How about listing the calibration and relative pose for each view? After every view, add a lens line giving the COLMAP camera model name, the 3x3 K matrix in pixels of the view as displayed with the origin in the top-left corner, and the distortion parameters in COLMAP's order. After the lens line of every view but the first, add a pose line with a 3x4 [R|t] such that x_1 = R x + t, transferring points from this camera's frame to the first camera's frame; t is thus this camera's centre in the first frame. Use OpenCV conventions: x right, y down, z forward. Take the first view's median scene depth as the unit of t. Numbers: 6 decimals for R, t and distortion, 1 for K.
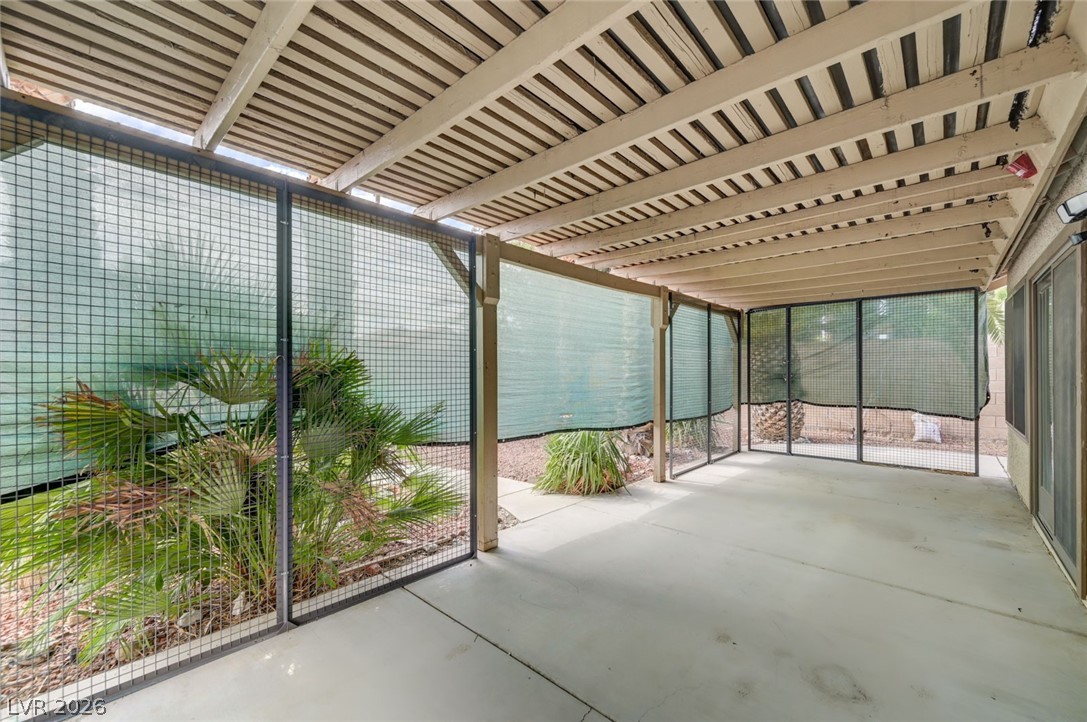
lens RADIAL K [[428.6, 0, 545.4], [0, 428.6, 395.9], [0, 0, 1]] dist [0.000381, 0.000083]
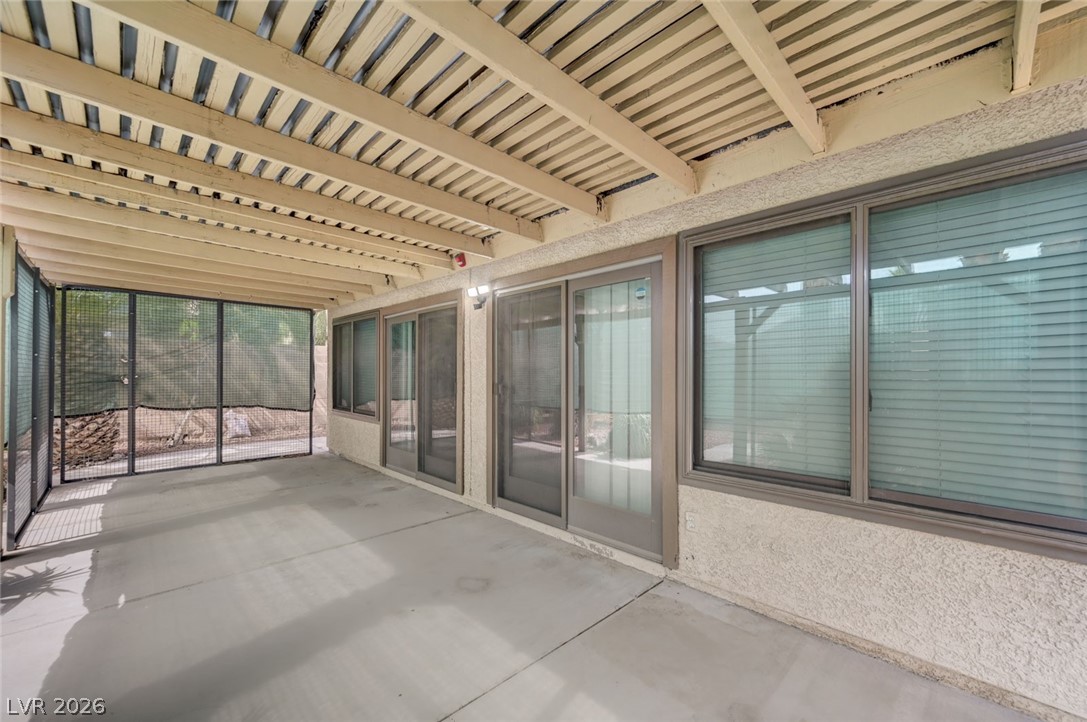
lens RADIAL K [[434.1, 0, 547.0], [0, 434.1, 374.9], [0, 0, 1]] dist [-0.001967, -0.000177]
pose [[0.048472, 0.005174, 0.998811, -0.245186], [0.050305, 0.998705, -0.007615, -0.005899], [-0.997557, 0.050615, 0.048149, 0.199640]]
